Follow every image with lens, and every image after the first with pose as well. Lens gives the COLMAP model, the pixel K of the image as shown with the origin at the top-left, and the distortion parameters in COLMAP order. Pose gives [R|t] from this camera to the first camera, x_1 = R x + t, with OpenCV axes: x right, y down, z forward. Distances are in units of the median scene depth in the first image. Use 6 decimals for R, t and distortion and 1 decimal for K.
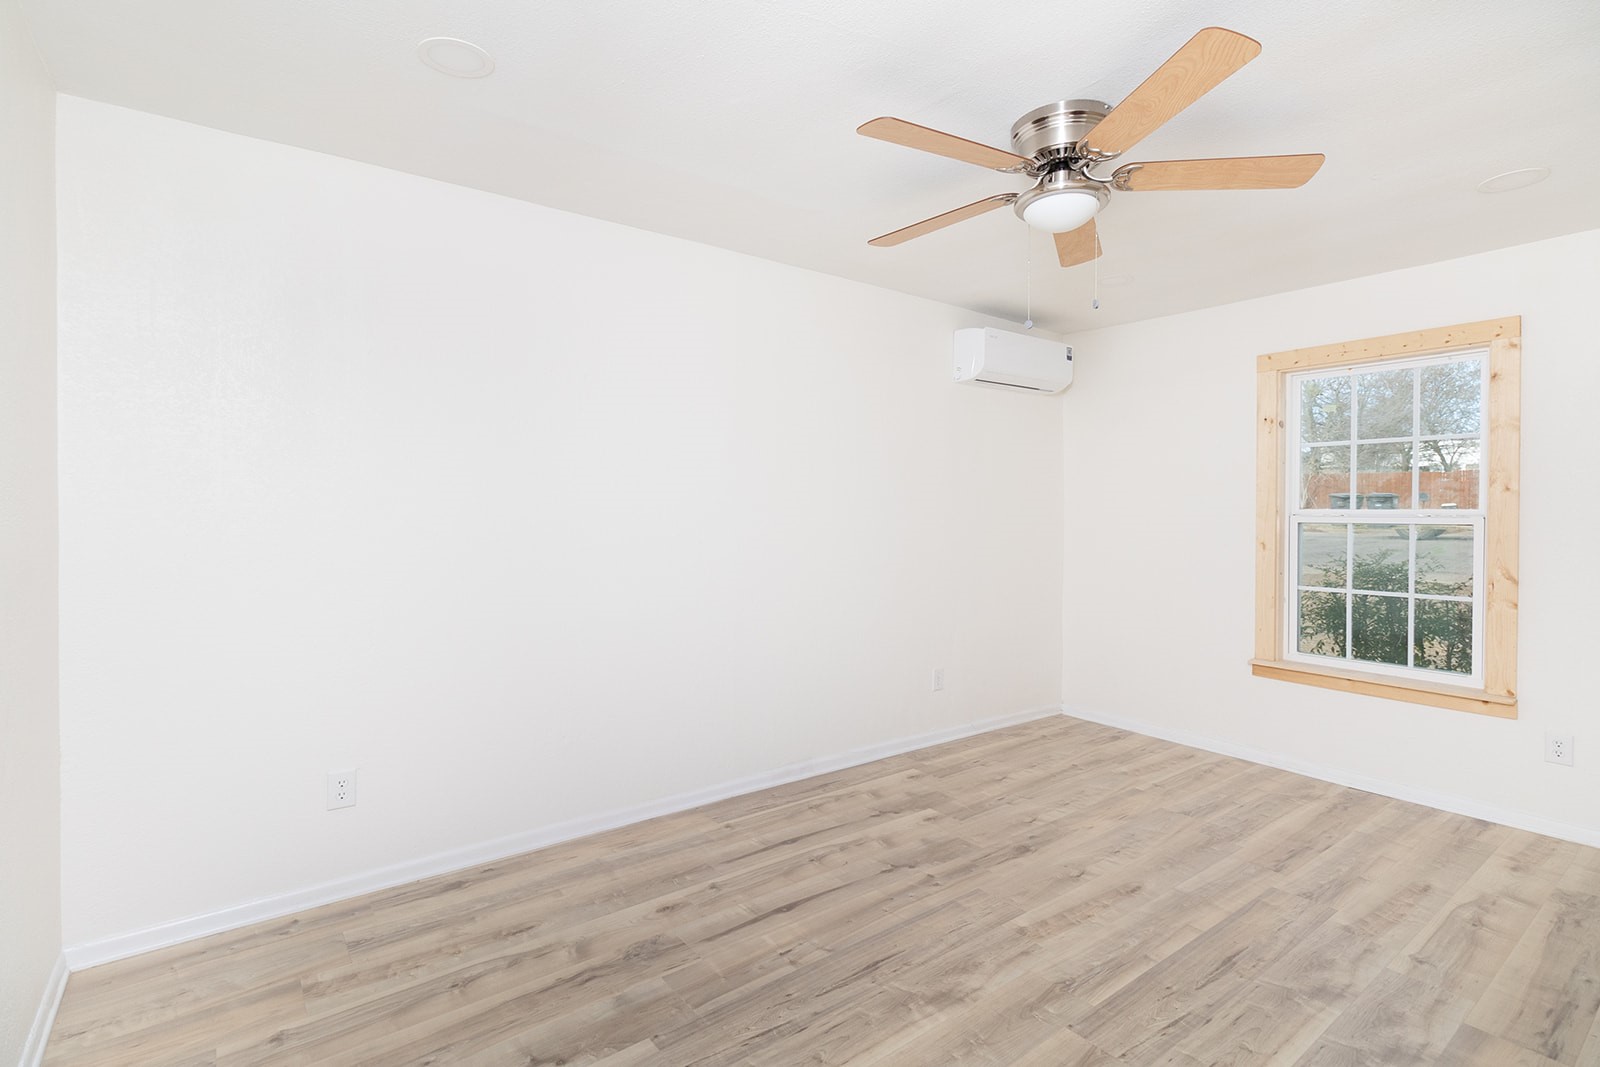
lens RADIAL K [[761.4, 0, 795.7], [0, 761.4, 474.2], [0, 0, 1]] dist [0.002189, -0.000936]
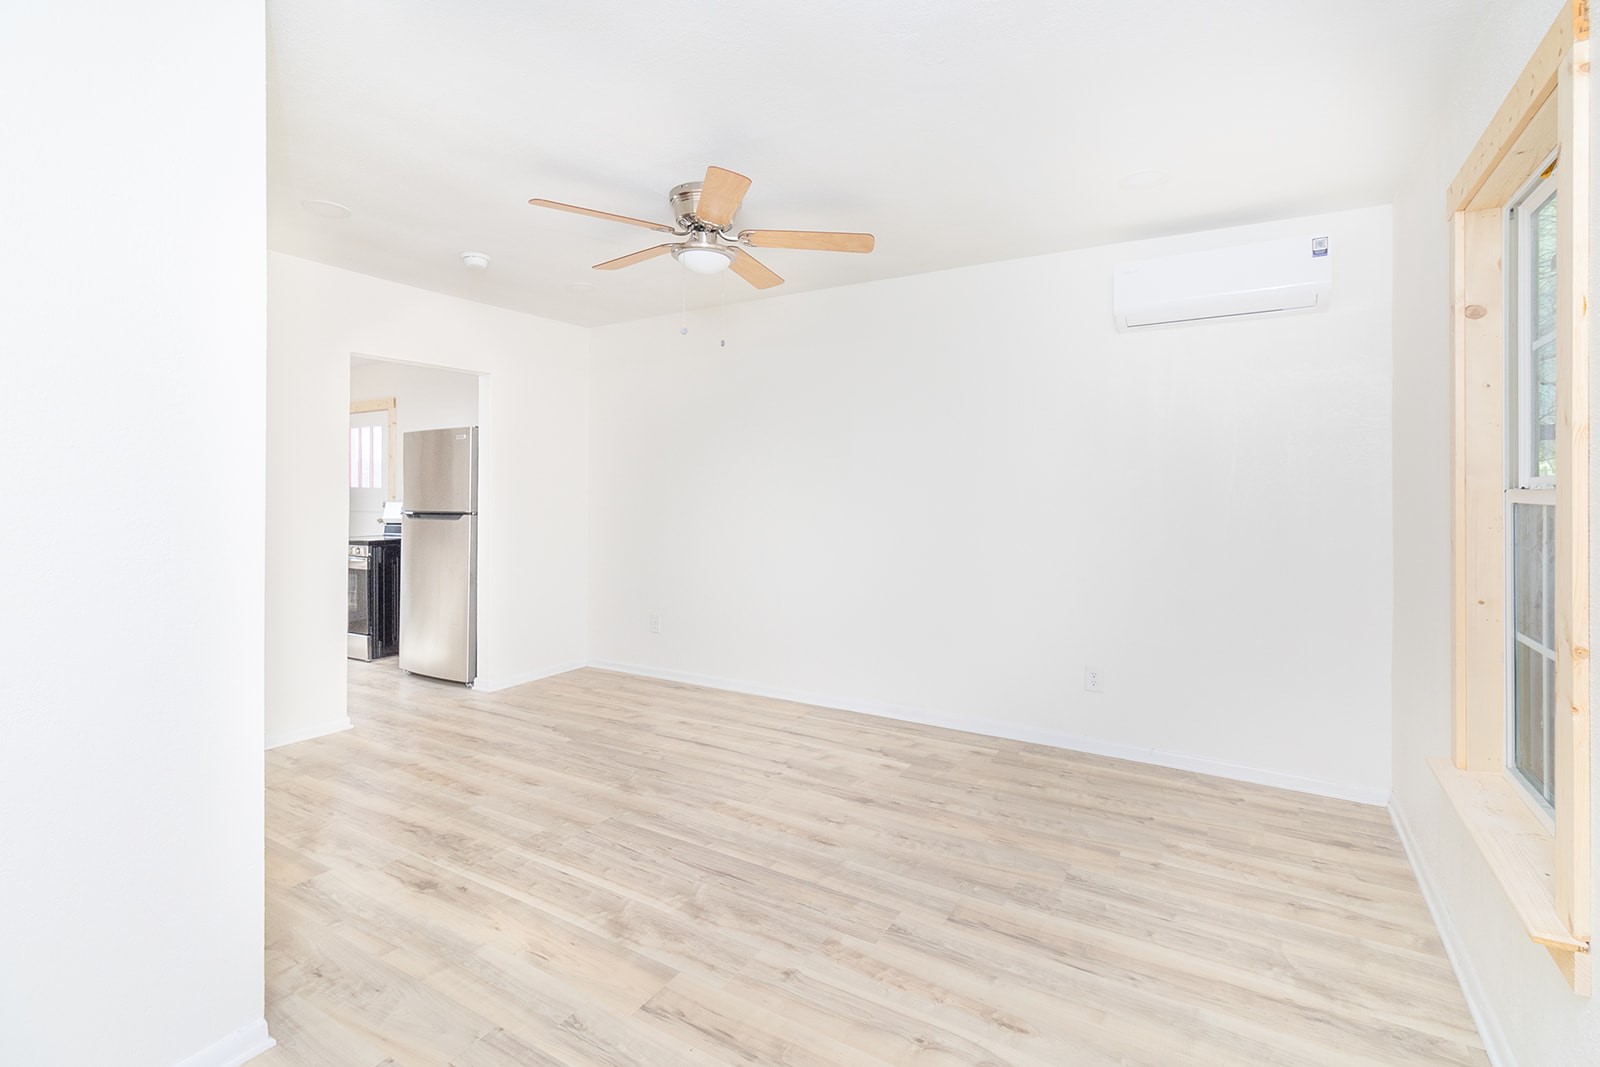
lens RADIAL K [[771.9, 0, 793.2], [0, 771.9, 495.6], [0, 0, 1]] dist [0.000151, 0.000196]
pose [[0.360641, 0.005712, -0.932687, 1.319892], [0.045025, 0.998709, 0.023526, 0.026320], [0.931617, -0.050479, 0.359918, 0.541309]]
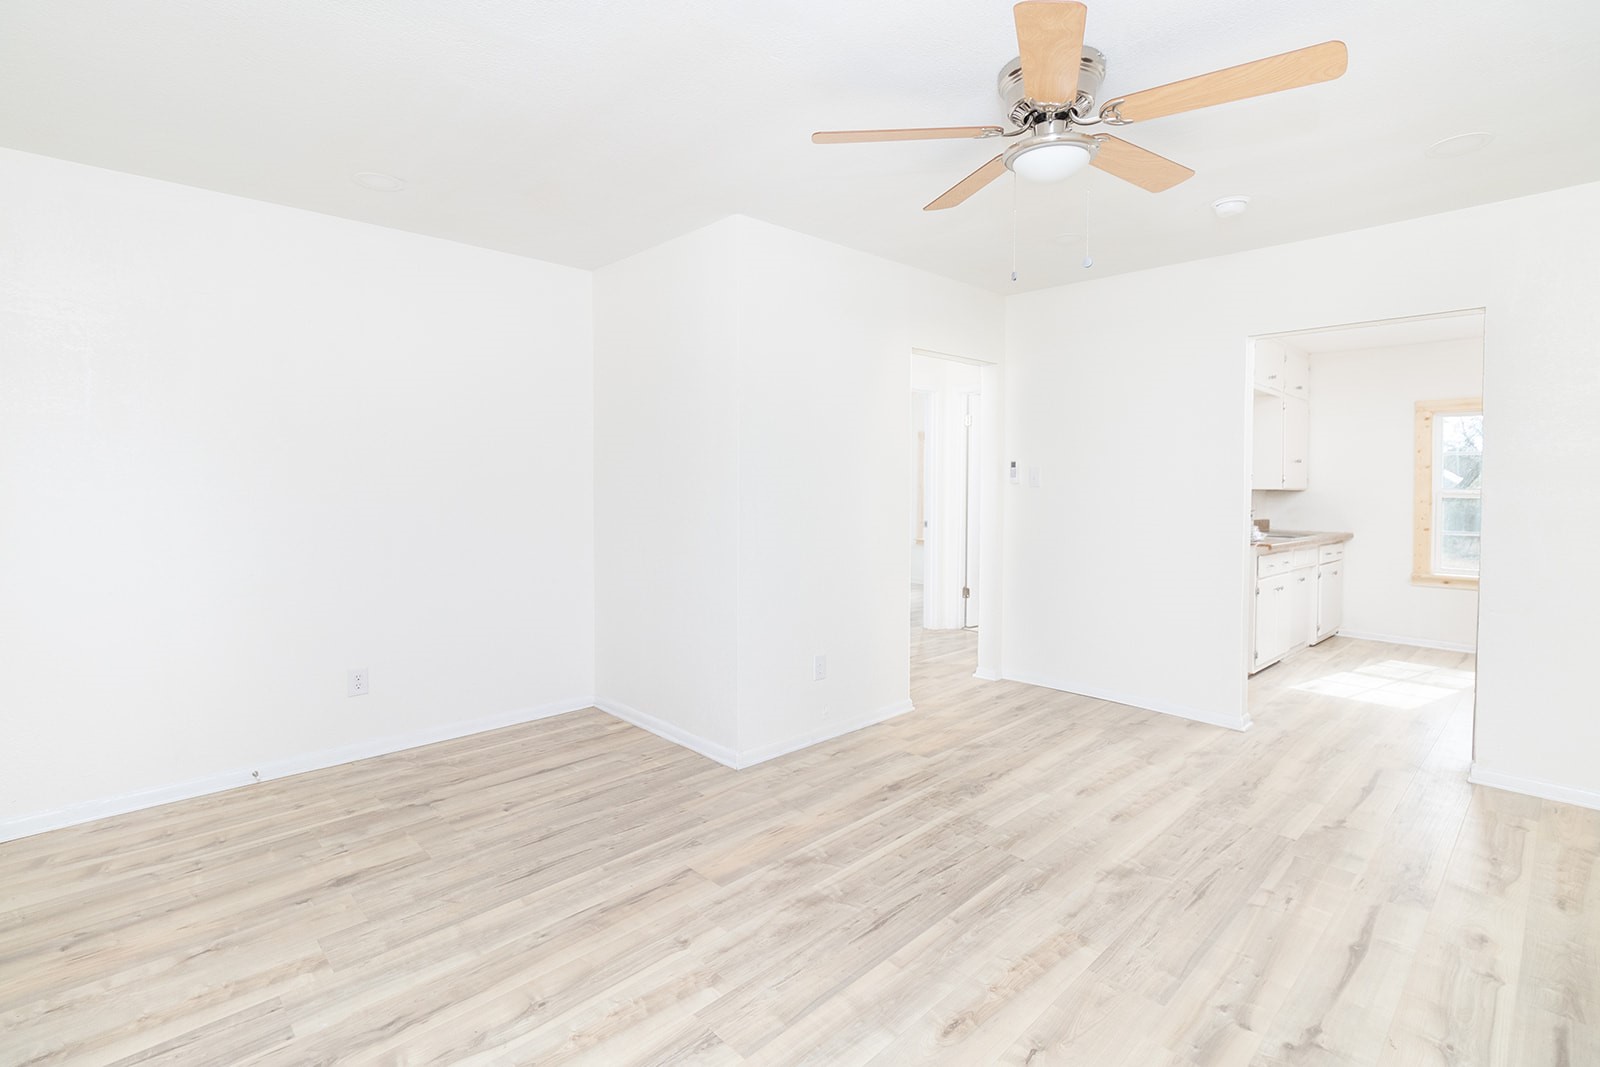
lens RADIAL K [[730.5, 0, 786.3], [0, 730.5, 502.8], [0, 0, 1]] dist [-0.001271, 0.000206]
pose [[-0.995652, -0.001268, -0.093138, 0.603242], [0.000442, 0.999832, -0.018343, 0.072673], [0.093146, -0.018304, -0.995484, 1.518377]]
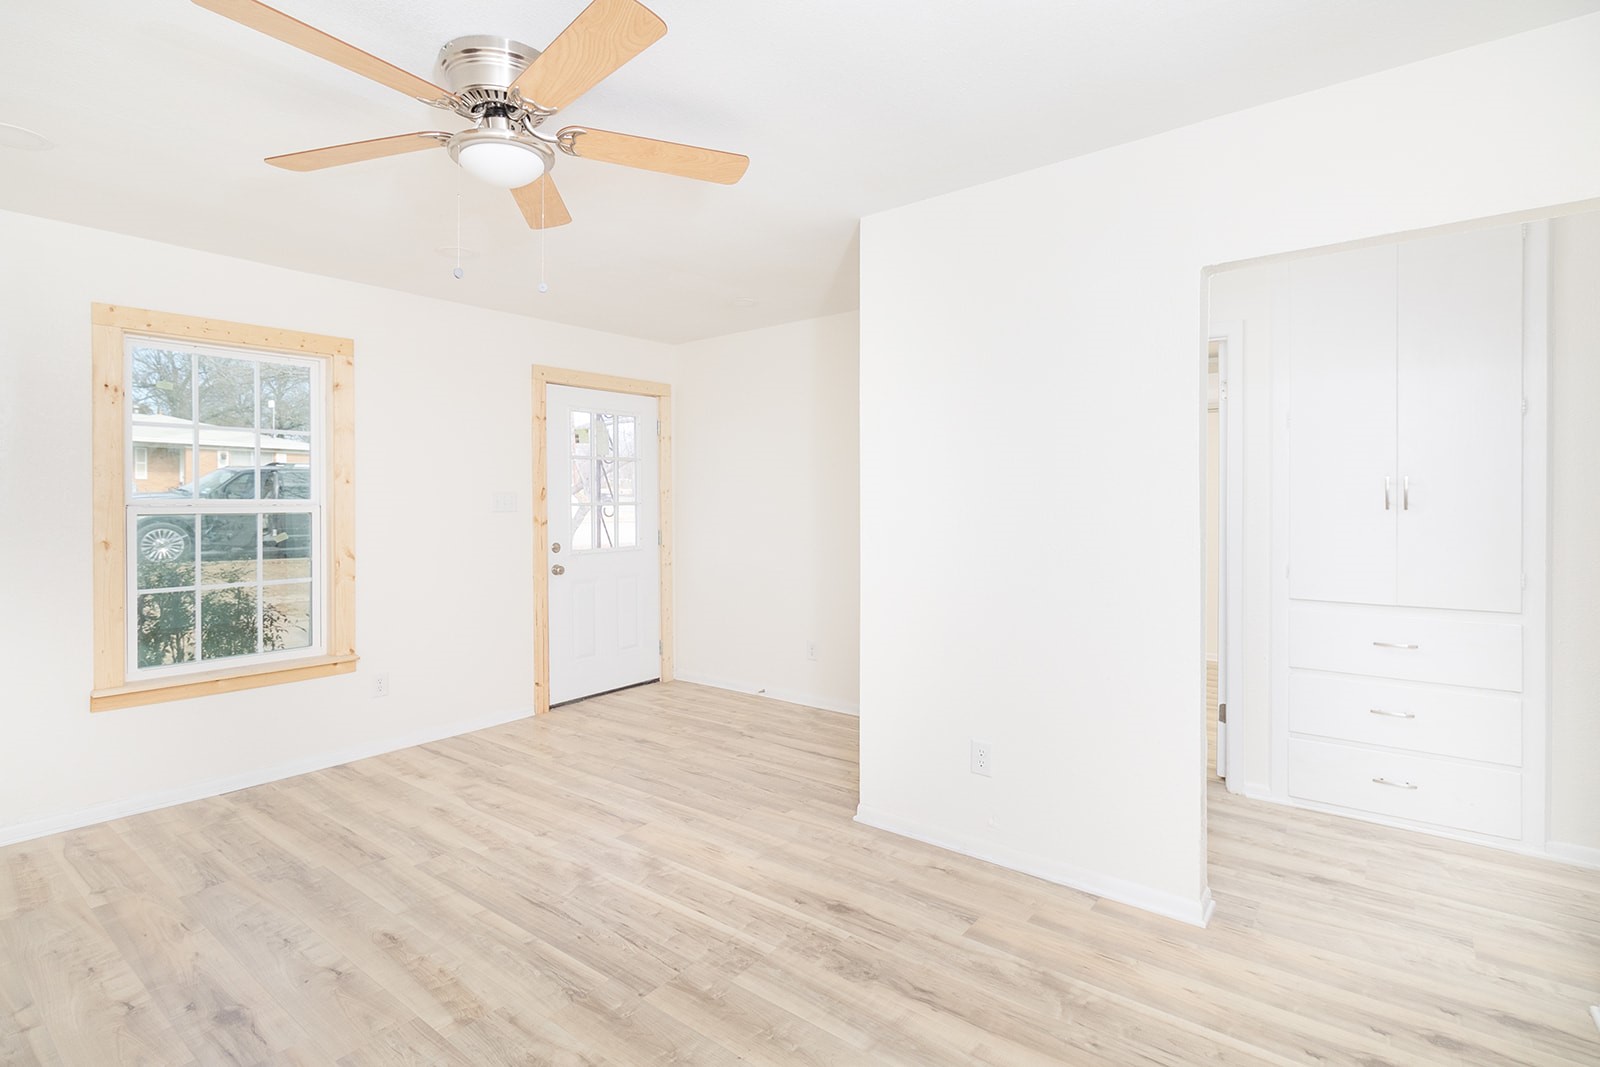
lens RADIAL K [[771.9, 0, 793.2], [0, 771.9, 495.6], [0, 0, 1]] dist [0.000151, 0.000196]
pose [[-0.249948, 0.003463, 0.968253, -0.481820], [-0.045795, 0.998832, -0.015393, 0.030707], [-0.967176, -0.048188, -0.249498, 0.732413]]
